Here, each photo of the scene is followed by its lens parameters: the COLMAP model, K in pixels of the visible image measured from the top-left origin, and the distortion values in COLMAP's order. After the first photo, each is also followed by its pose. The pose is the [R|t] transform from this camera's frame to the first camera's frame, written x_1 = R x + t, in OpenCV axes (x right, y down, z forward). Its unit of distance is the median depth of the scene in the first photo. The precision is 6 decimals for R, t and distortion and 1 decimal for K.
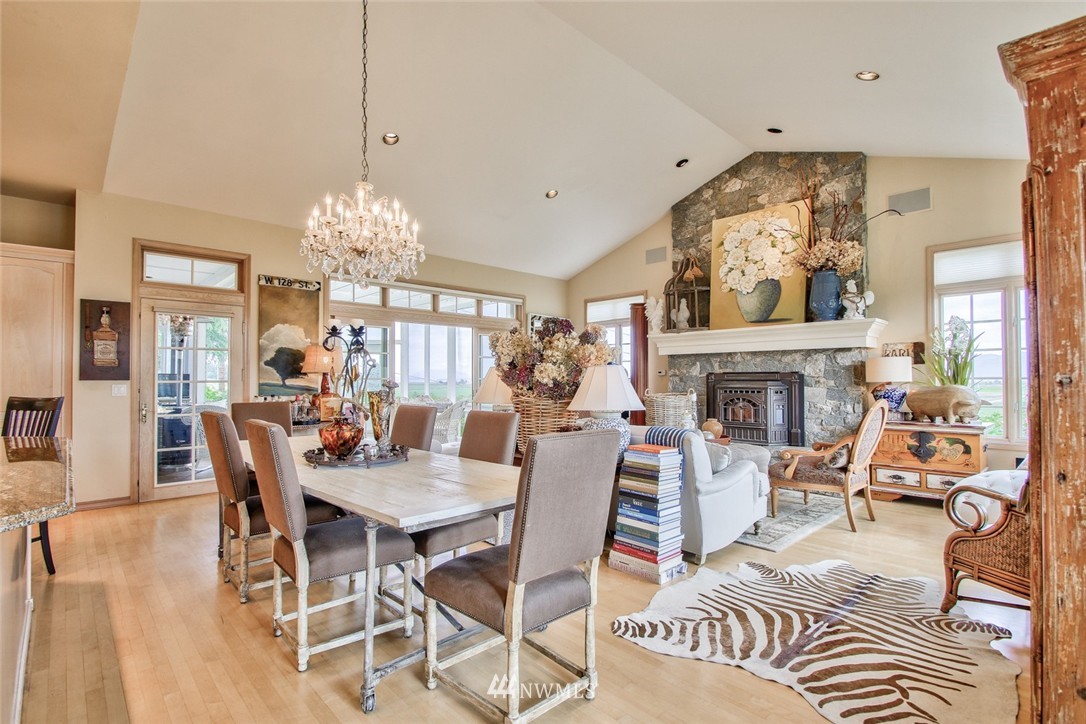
lens RADIAL K [[516.6, 0, 546.6], [0, 516.6, 367.6], [0, 0, 1]] dist [-0.011271, -0.004107]
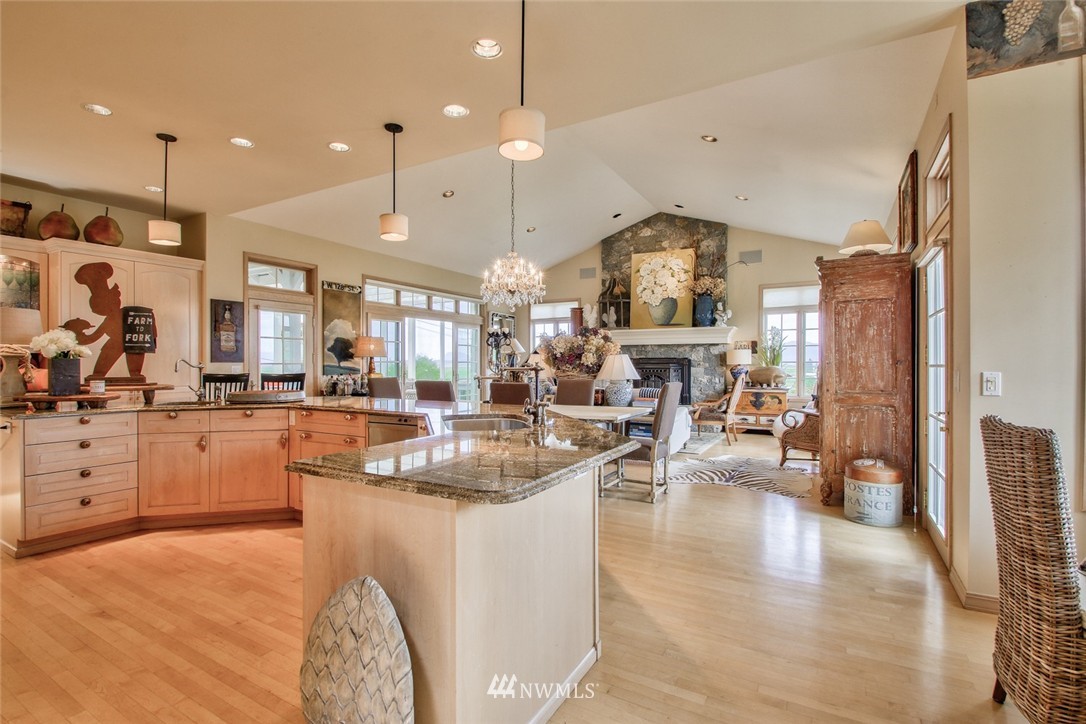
lens RADIAL K [[516.6, 0, 536.8], [0, 516.6, 361.3], [0, 0, 1]] dist [-0.011271, -0.004107]
pose [[0.958101, 0.002124, 0.286423, -0.414800], [-0.008316, 0.999757, 0.020404, -0.009726], [-0.286310, -0.021931, 0.957886, -0.393304]]
